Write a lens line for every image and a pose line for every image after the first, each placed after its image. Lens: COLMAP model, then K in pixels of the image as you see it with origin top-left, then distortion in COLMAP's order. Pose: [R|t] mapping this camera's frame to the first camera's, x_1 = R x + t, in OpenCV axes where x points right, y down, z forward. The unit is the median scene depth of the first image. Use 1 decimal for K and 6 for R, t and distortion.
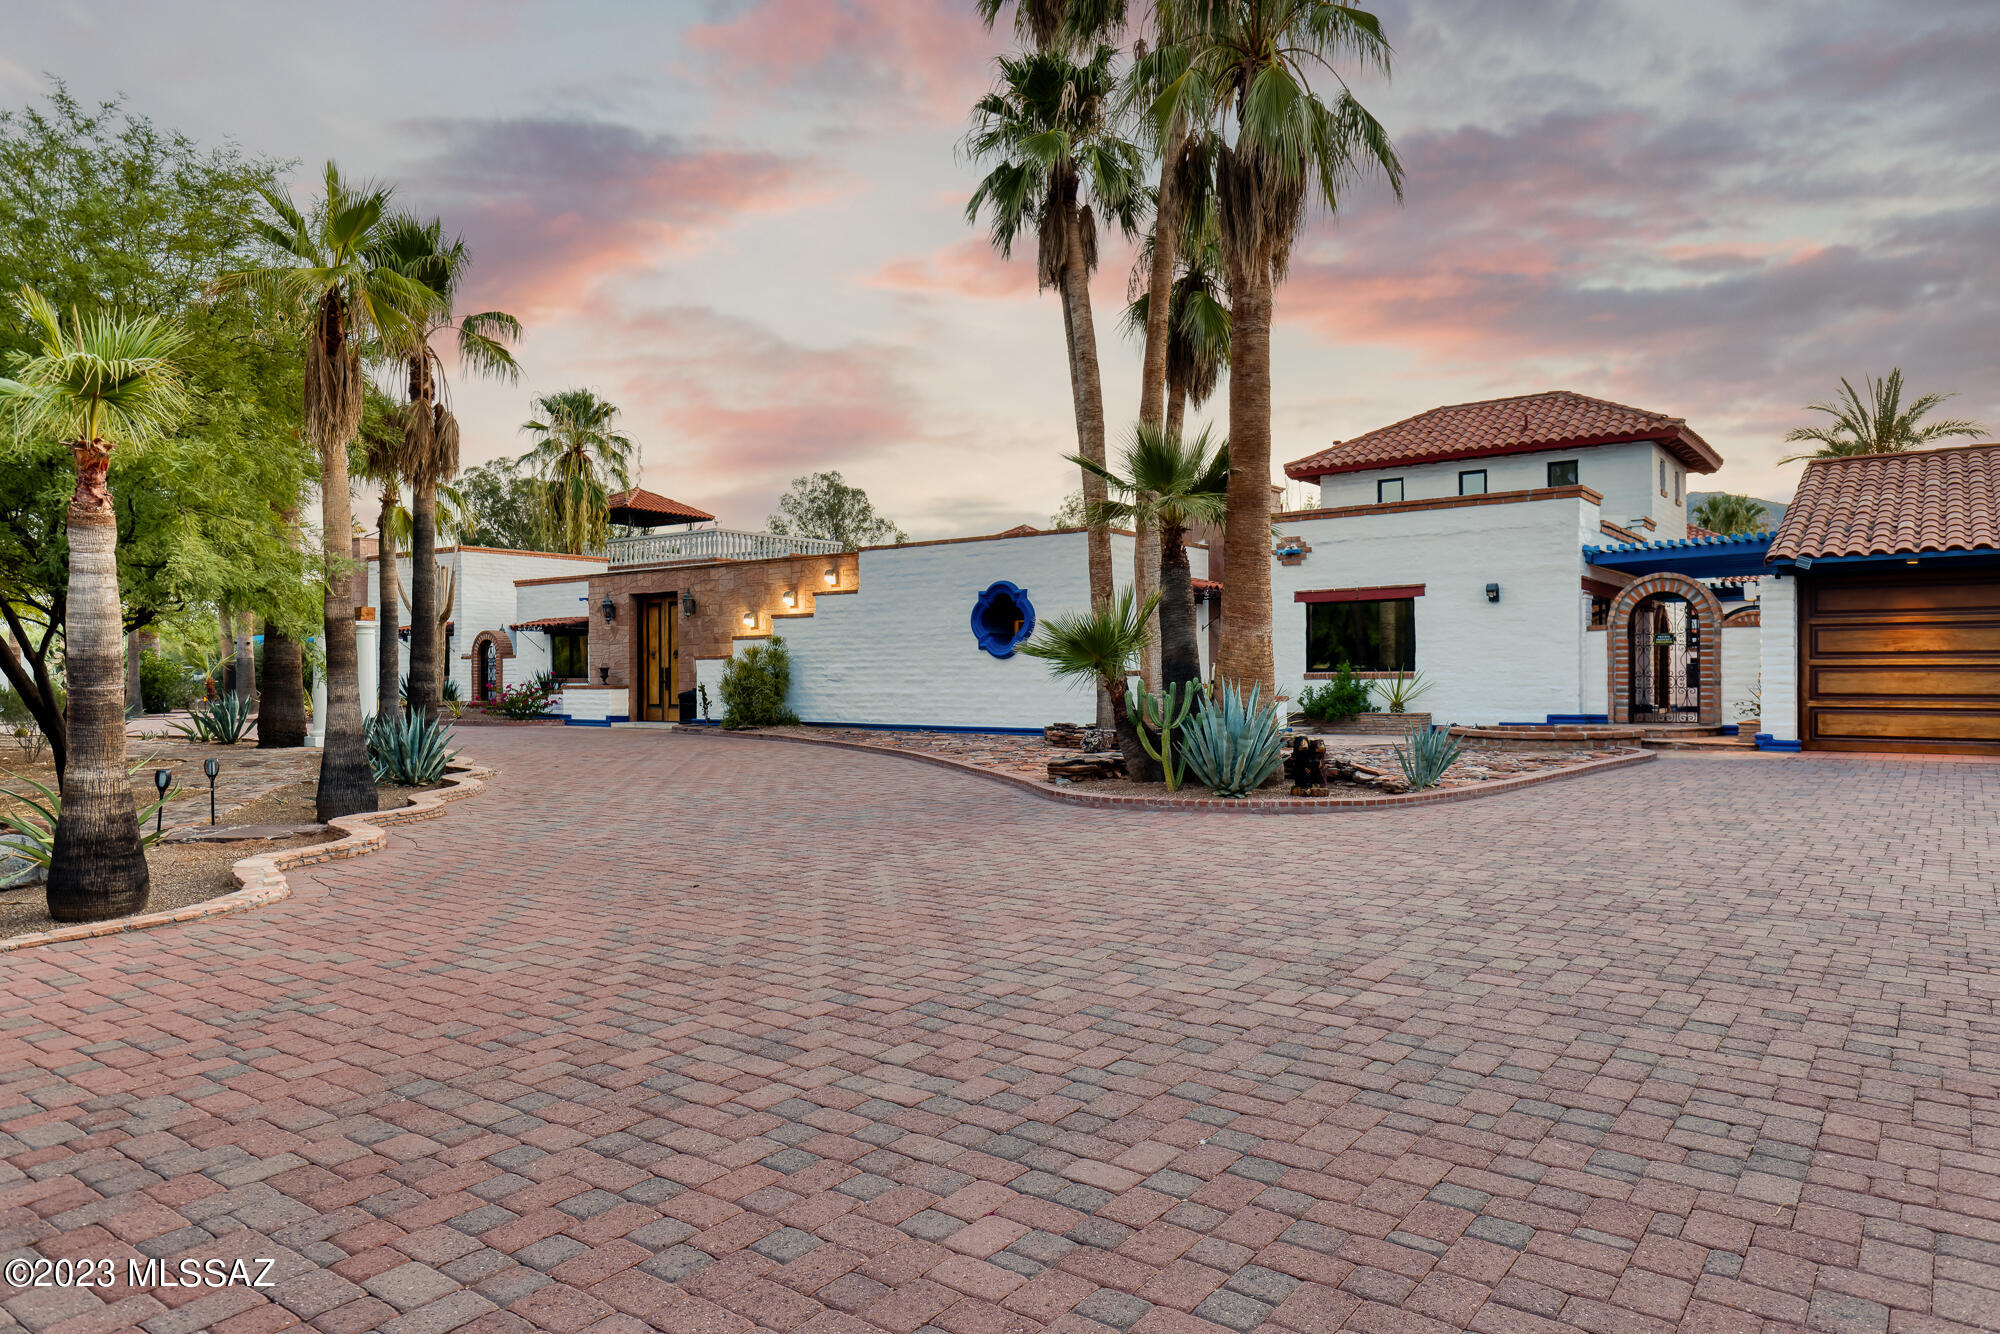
lens RADIAL K [[1303.2, 0, 999.5], [0, 1303.2, 675.7], [0, 0, 1]] dist [0.006461, -0.000335]
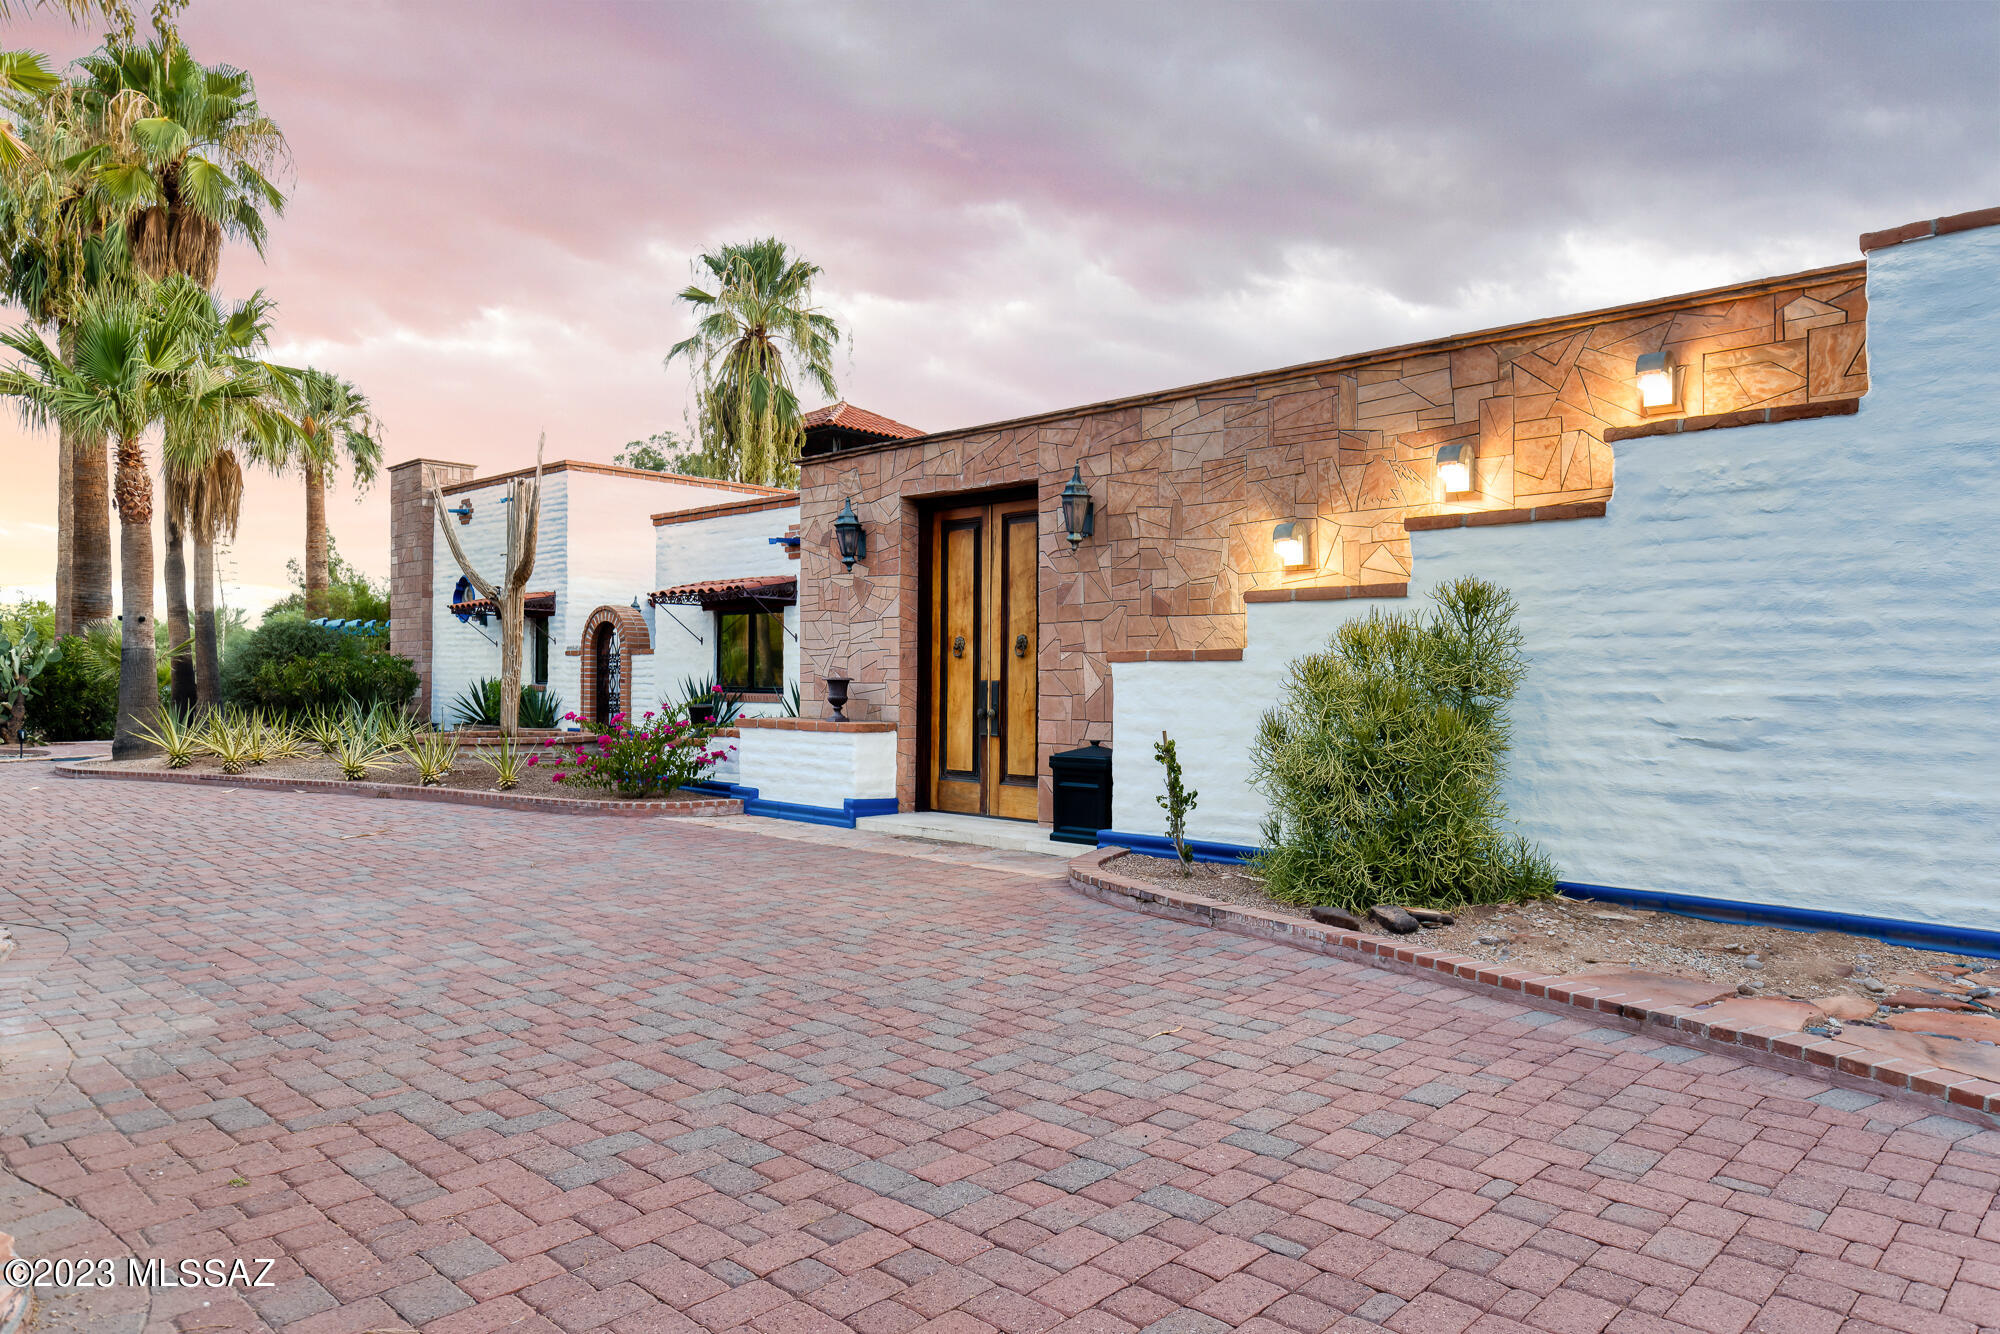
lens RADIAL K [[1303.2, 0, 998.0], [0, 1303.2, 668.6], [0, 0, 1]] dist [0.006461, -0.000335]
pose [[0.992850, 0.009748, -0.118967, -0.210040], [-0.010455, 0.999931, -0.005319, -0.007822], [0.118907, 0.006525, 0.992884, 0.614856]]
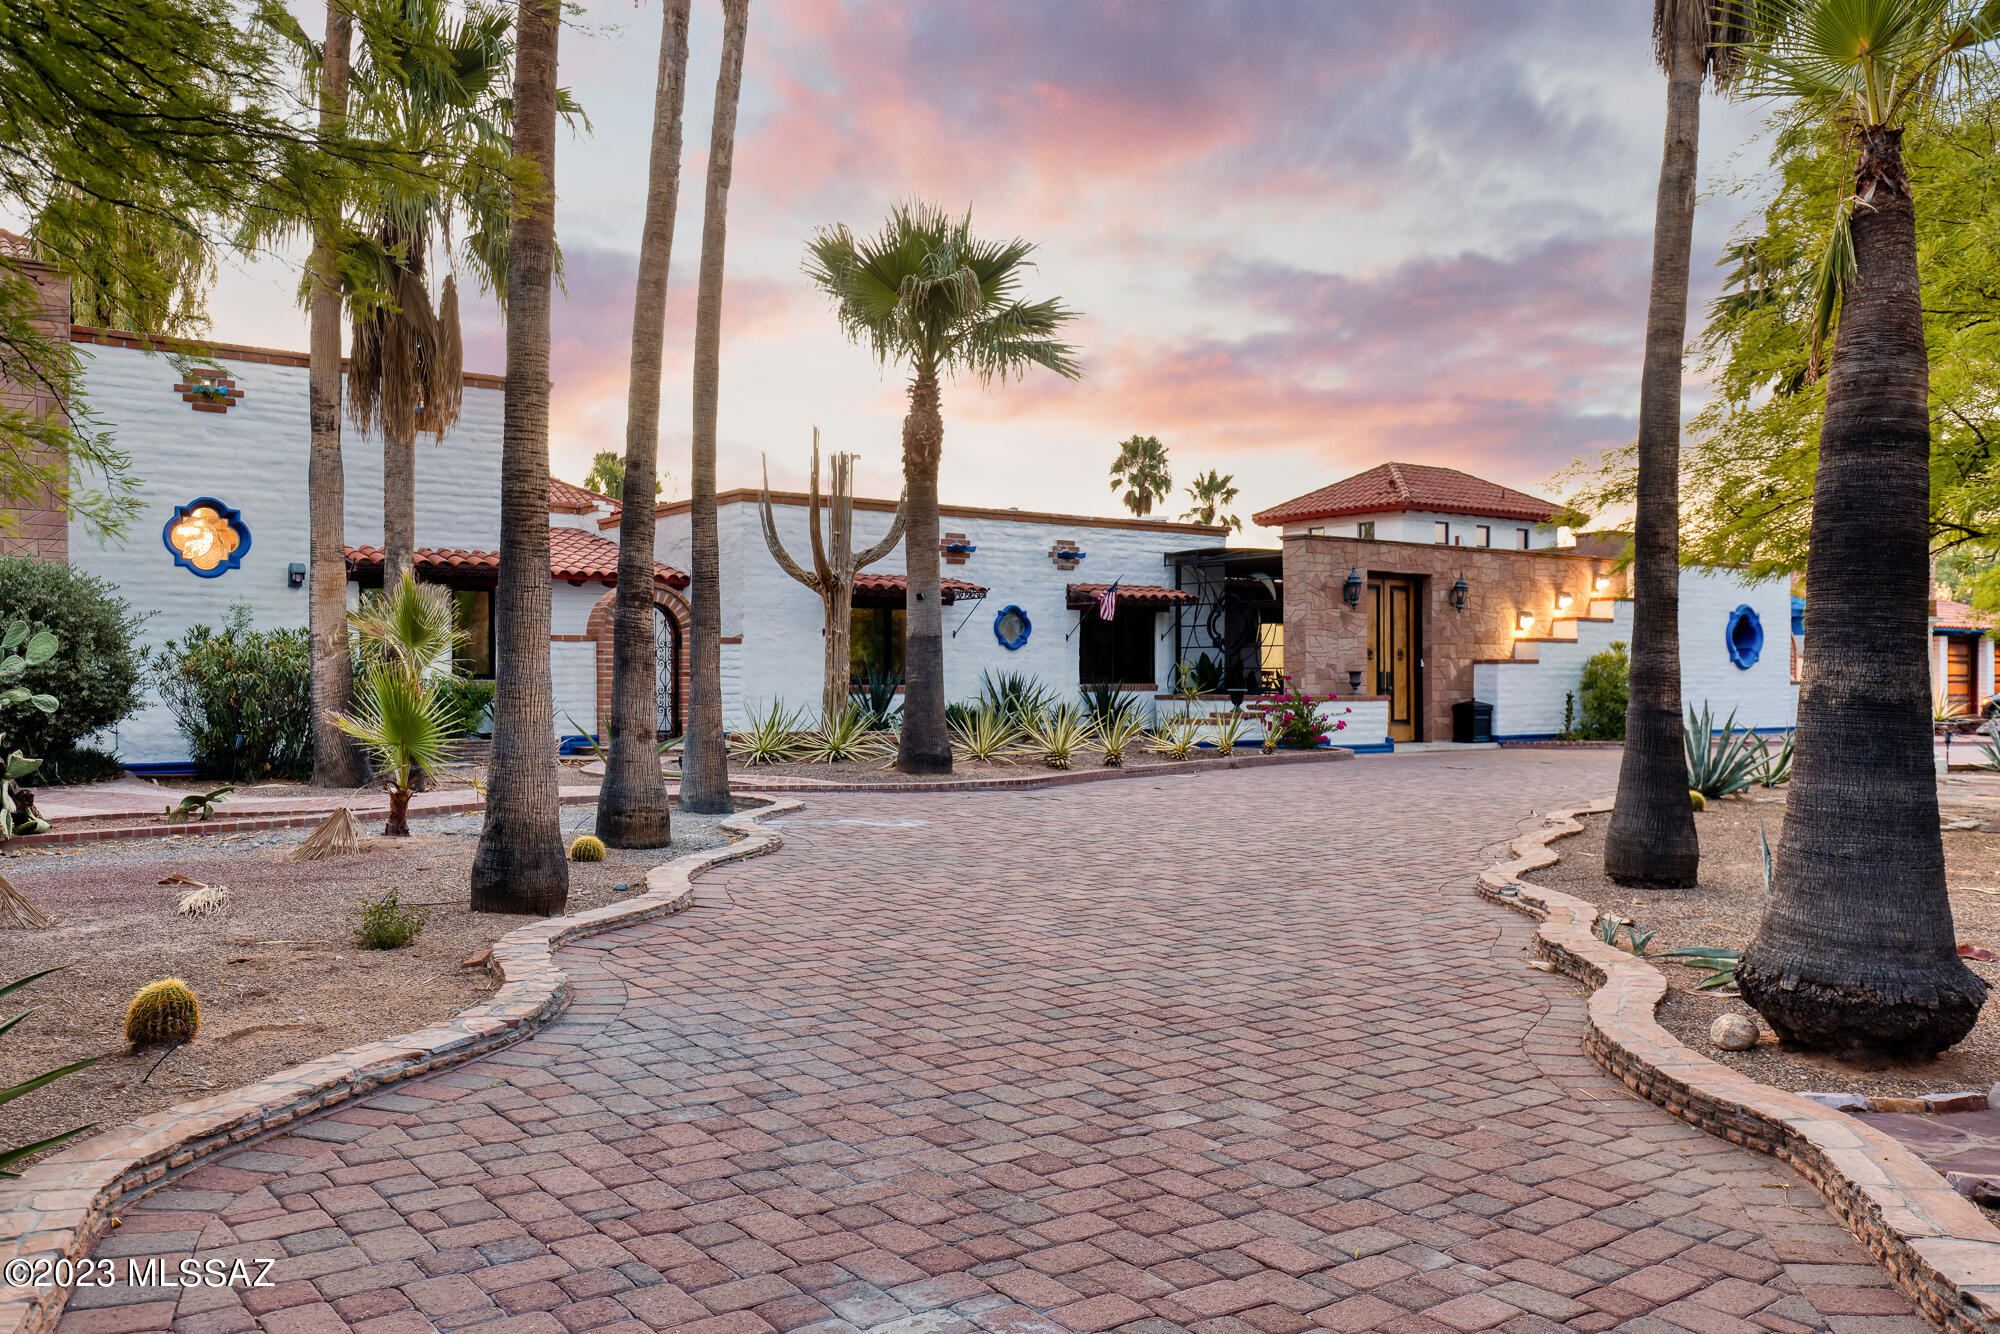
lens RADIAL K [[1598.2, 0, 999.4], [0, 1598.2, 671.8], [0, 0, 1]] dist [-0.002011, -0.000067]
pose [[0.283835, 0.012367, 0.958793, -1.216920], [-0.003394, 0.999924, -0.011892, 0.005387], [-0.958867, 0.000122, 0.283855, 0.962693]]
